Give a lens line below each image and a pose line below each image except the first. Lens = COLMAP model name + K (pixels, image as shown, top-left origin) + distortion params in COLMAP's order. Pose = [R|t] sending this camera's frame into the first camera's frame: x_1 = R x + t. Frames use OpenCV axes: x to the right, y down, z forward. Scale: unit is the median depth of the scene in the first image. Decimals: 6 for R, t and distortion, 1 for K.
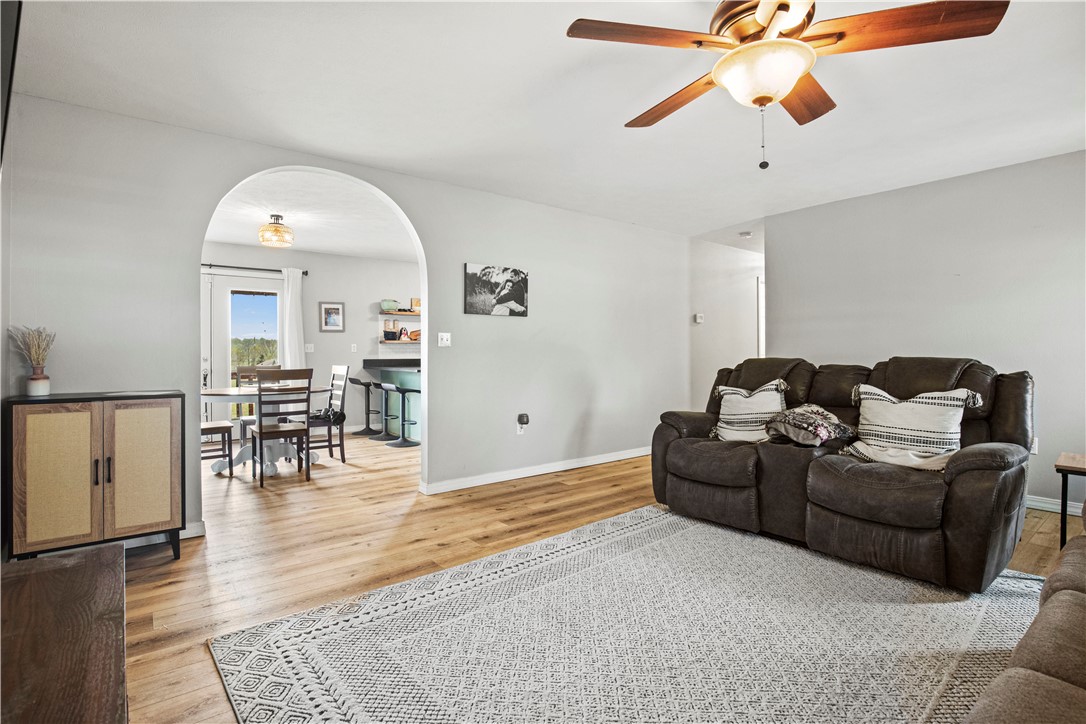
lens RADIAL K [[519.8, 0, 547.2], [0, 519.8, 343.2], [0, 0, 1]] dist [-0.027672, 0.002967]
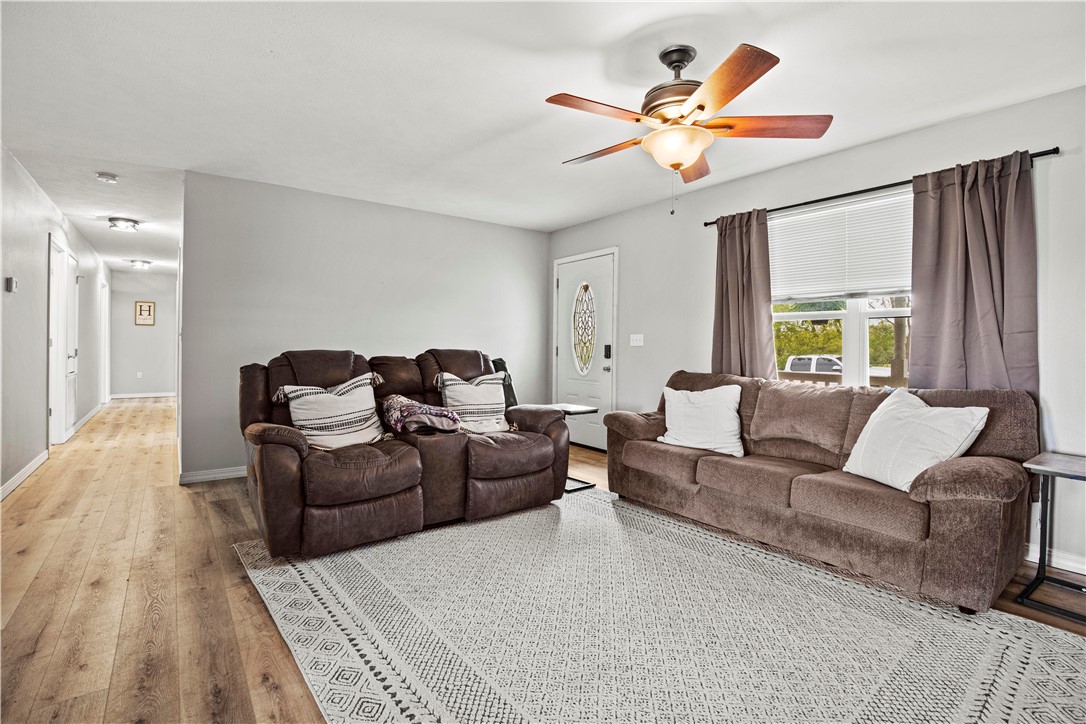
lens RADIAL K [[519.8, 0, 521.4], [0, 519.8, 334.4], [0, 0, 1]] dist [-0.027672, 0.002967]
pose [[0.045295, 0.022111, 0.998729, -0.541754], [-0.029354, 0.999353, -0.020793, 0.011885], [-0.998542, -0.028374, 0.045915, 0.739254]]
